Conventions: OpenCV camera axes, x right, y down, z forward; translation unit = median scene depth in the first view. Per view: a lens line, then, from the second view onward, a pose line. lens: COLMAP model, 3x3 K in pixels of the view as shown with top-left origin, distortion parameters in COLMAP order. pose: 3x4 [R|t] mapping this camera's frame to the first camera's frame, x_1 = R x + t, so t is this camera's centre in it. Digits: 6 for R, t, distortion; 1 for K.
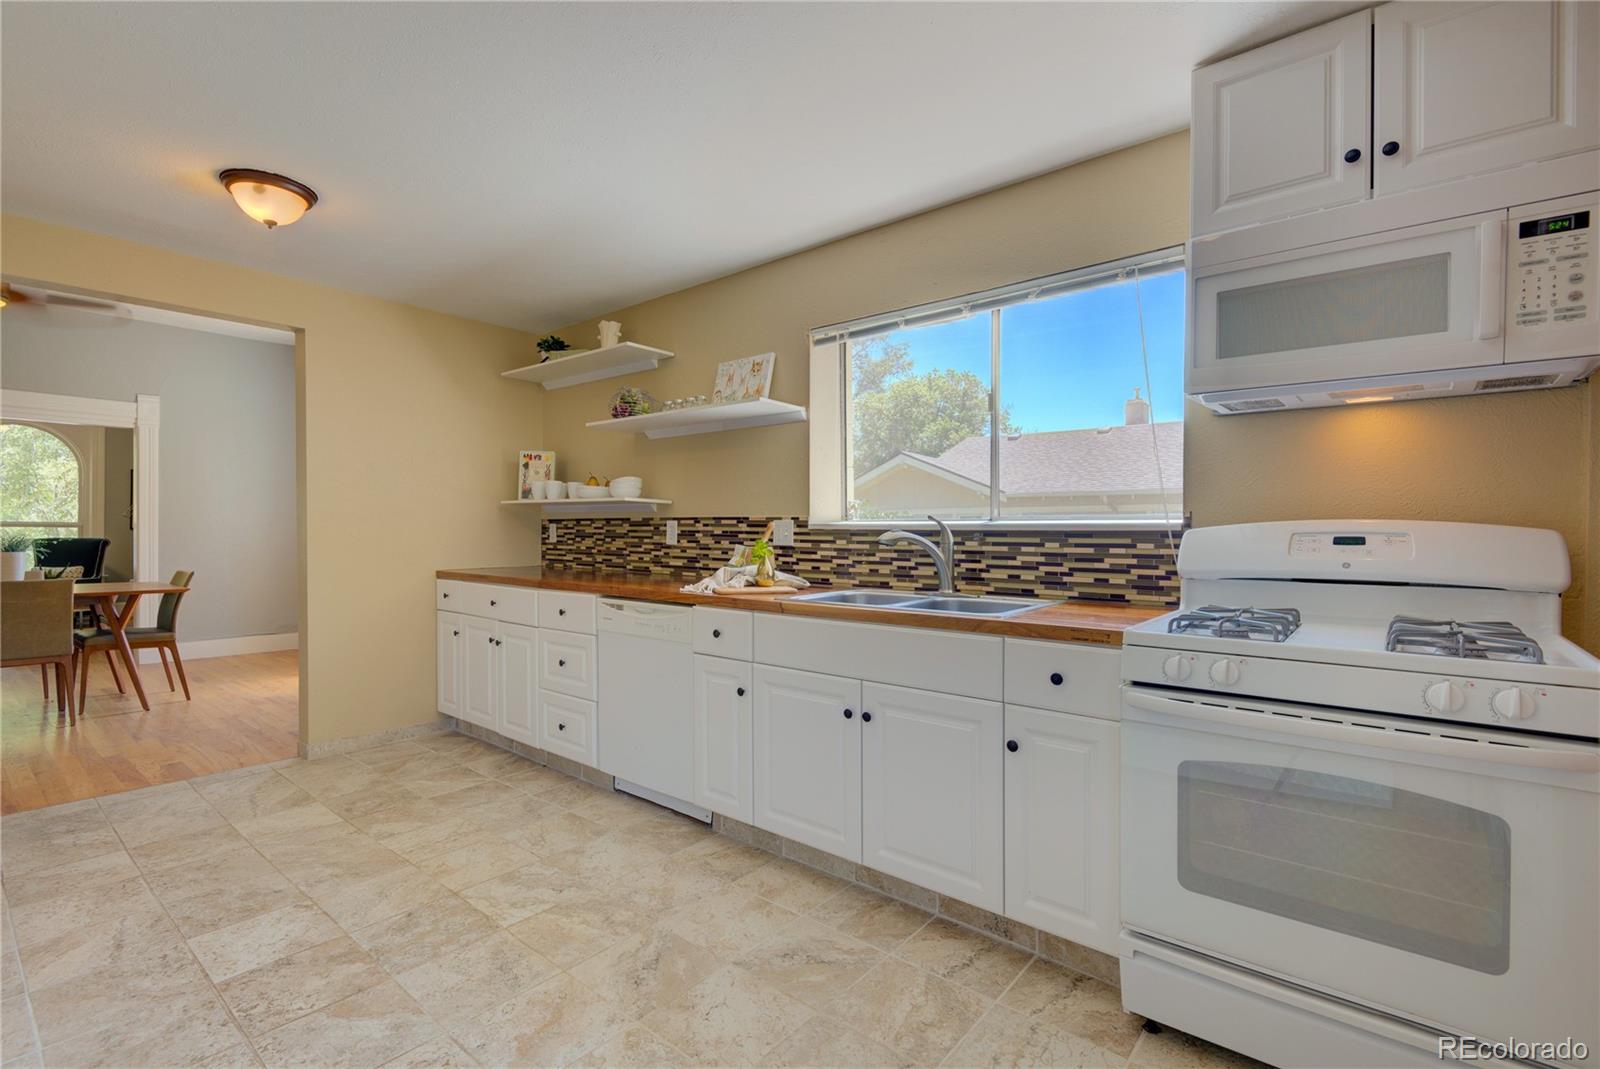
lens RADIAL K [[736.0, 0, 796.5], [0, 736.0, 535.9], [0, 0, 1]] dist [0.003764, -0.001170]
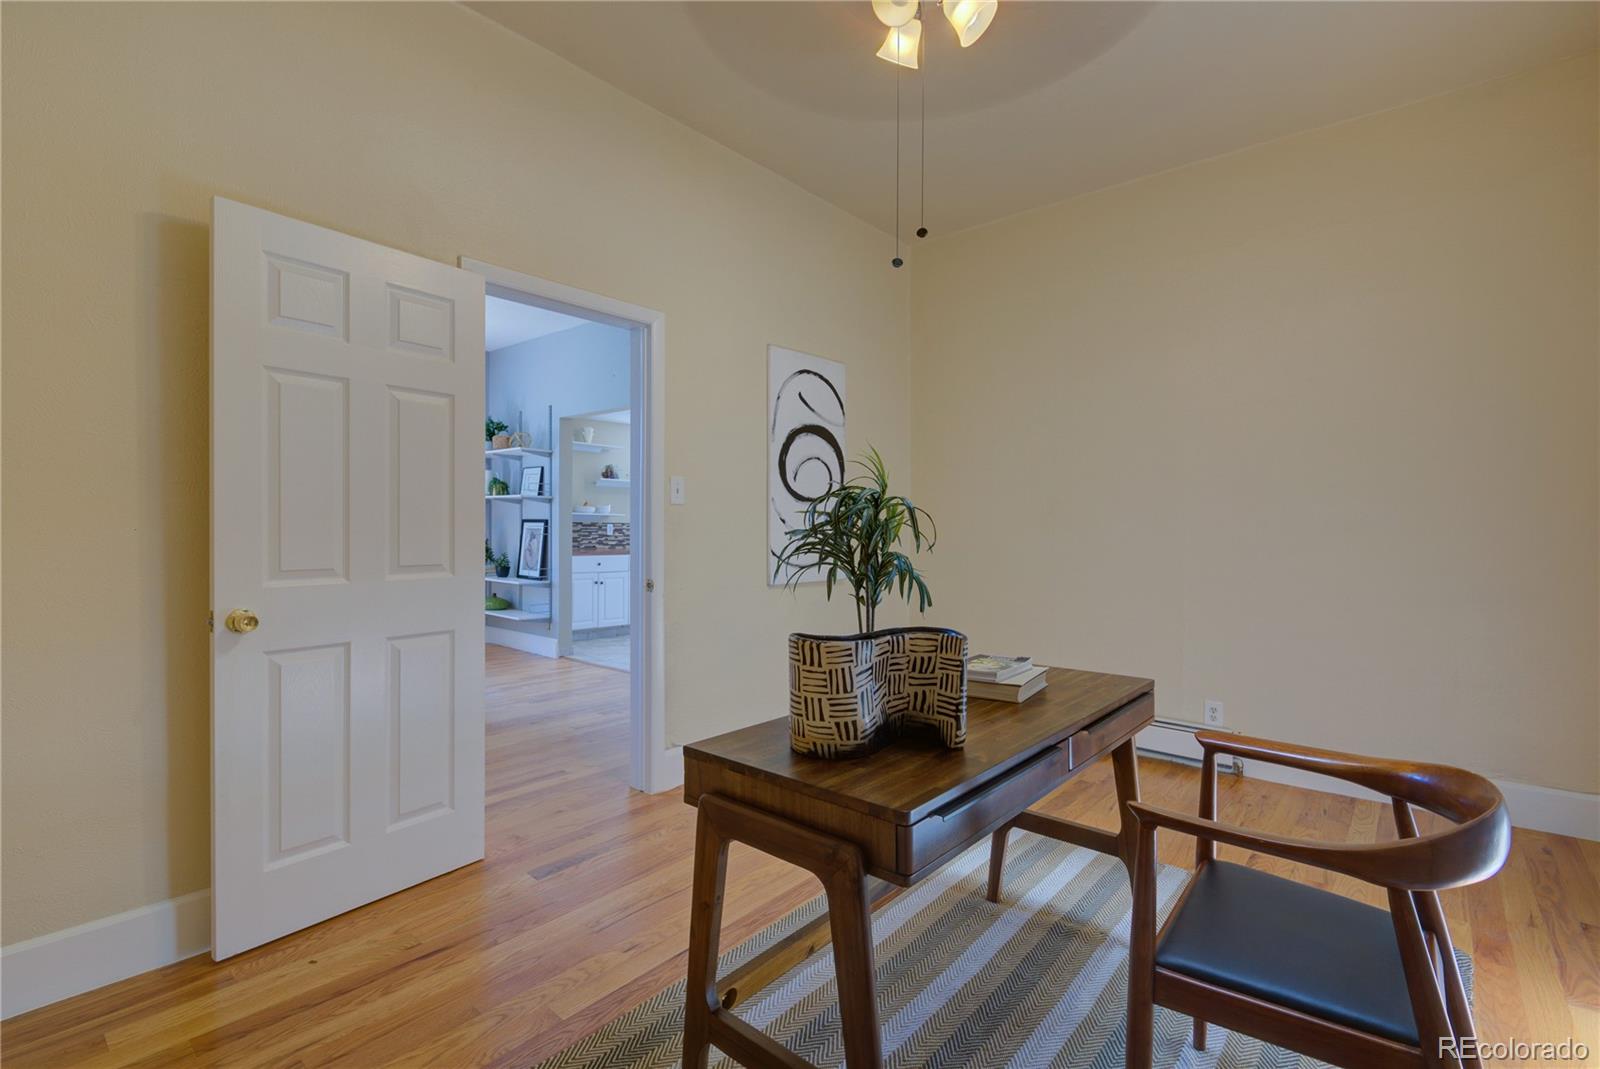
lens RADIAL K [[736.0, 0, 798.4], [0, 736.0, 534.2], [0, 0, 1]] dist [0.003764, -0.001170]
pose [[0.020922, -0.008935, 0.999741, -3.339262], [0.003491, 0.999955, 0.008864, -0.011424], [-0.999775, 0.003305, 0.020952, 0.504025]]
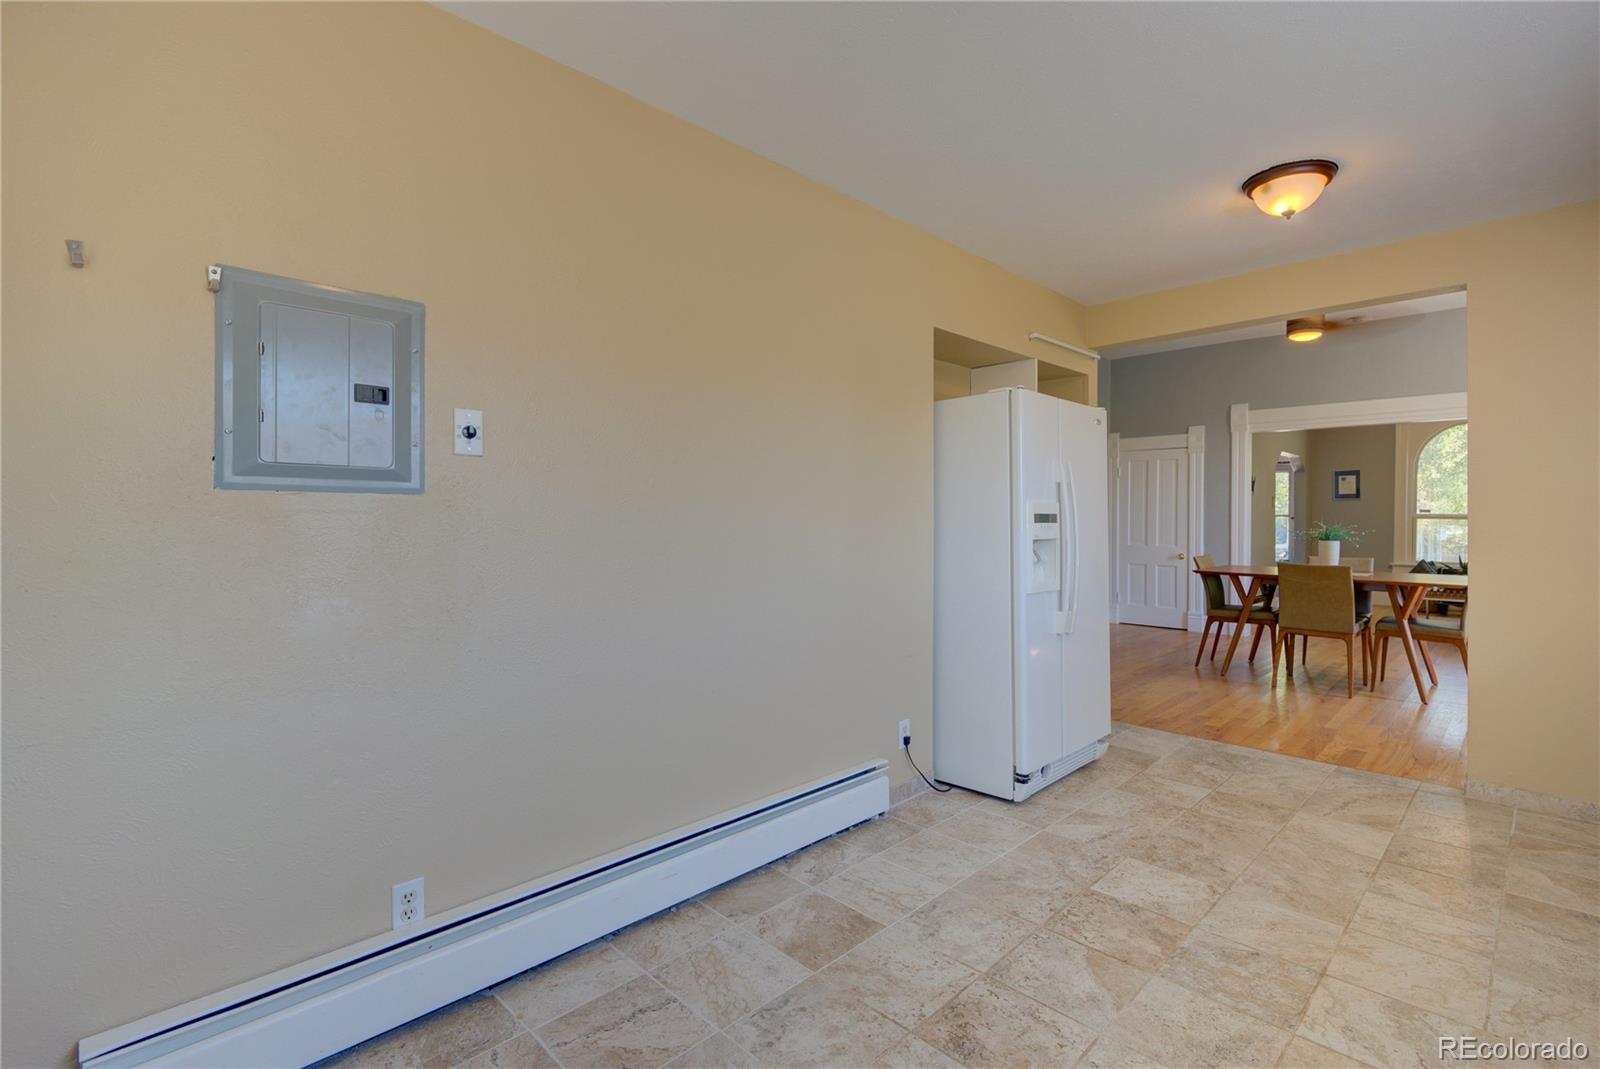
lens RADIAL K [[736.0, 0, 788.3], [0, 736.0, 527.7], [0, 0, 1]] dist [0.003764, -0.001170]
pose [[-0.107602, 0.006542, -0.994172, 0.340151], [-0.006689, 0.999951, 0.007304, -0.004200], [0.994172, 0.007436, -0.107553, 0.428763]]
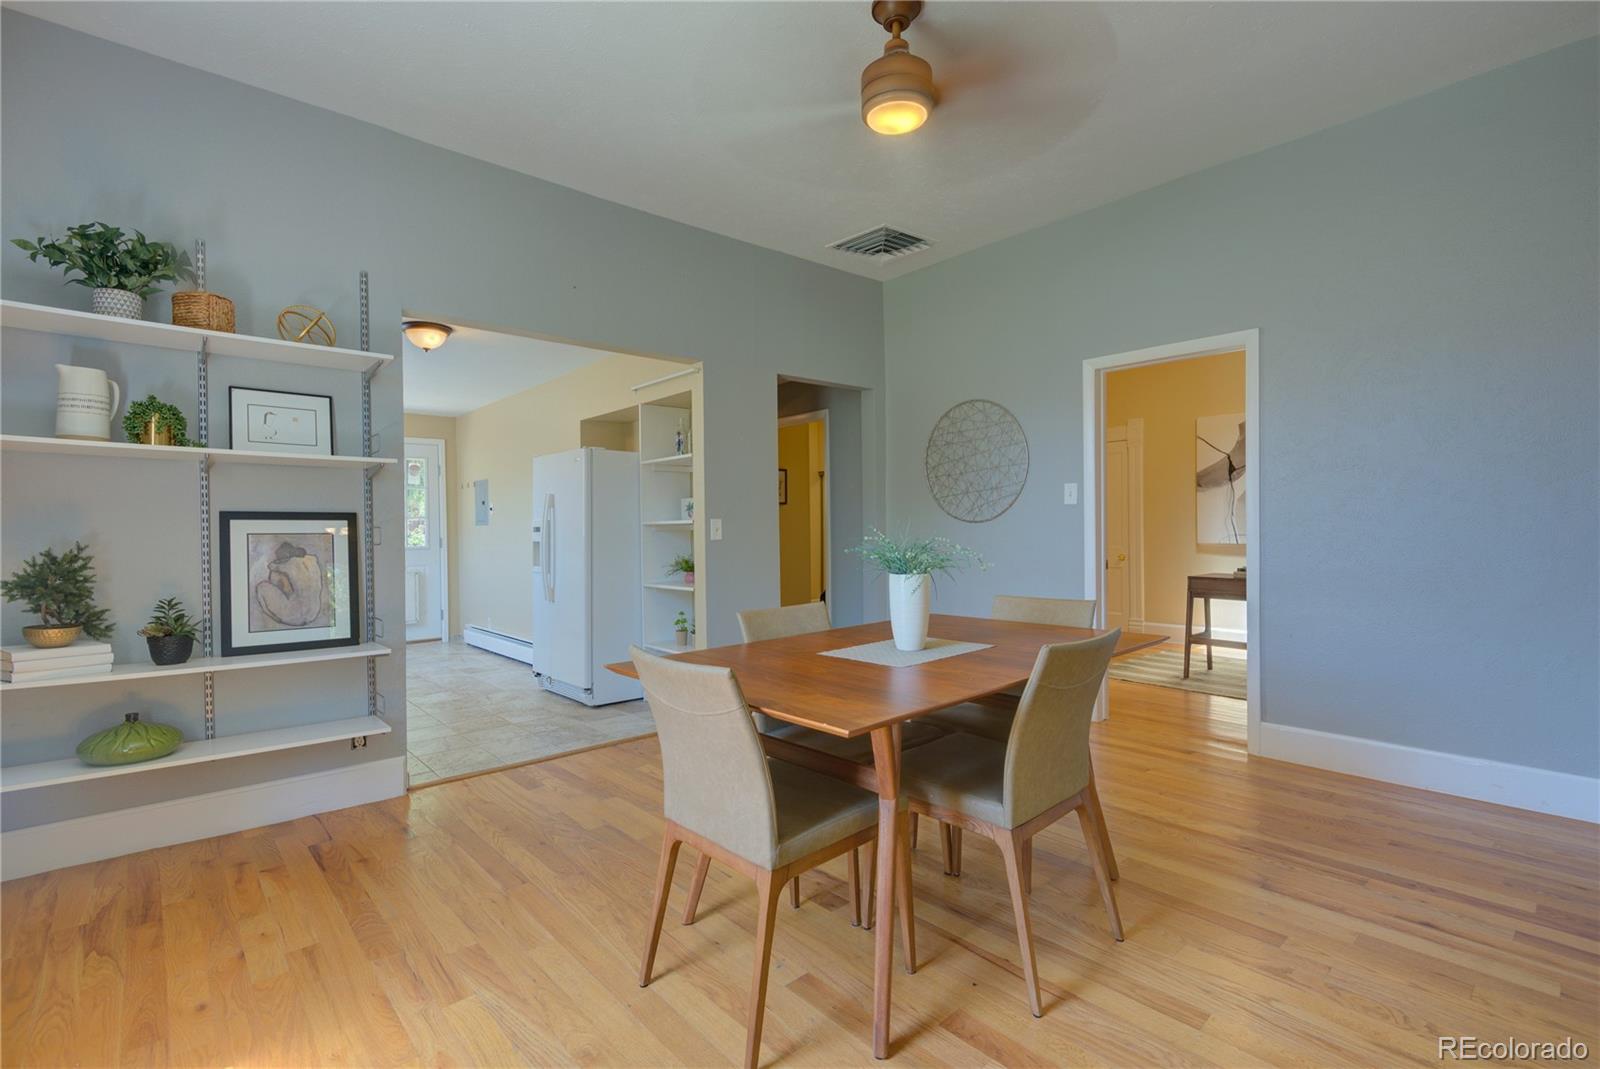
lens RADIAL K [[736.0, 0, 809.3], [0, 736.0, 546.5], [0, 0, 1]] dist [0.003764, -0.001170]
pose [[-0.989829, 0.004113, 0.142202, -1.760511], [0.008695, 0.999462, 0.031615, -0.021904], [-0.141996, 0.032530, -0.989333, 2.470285]]
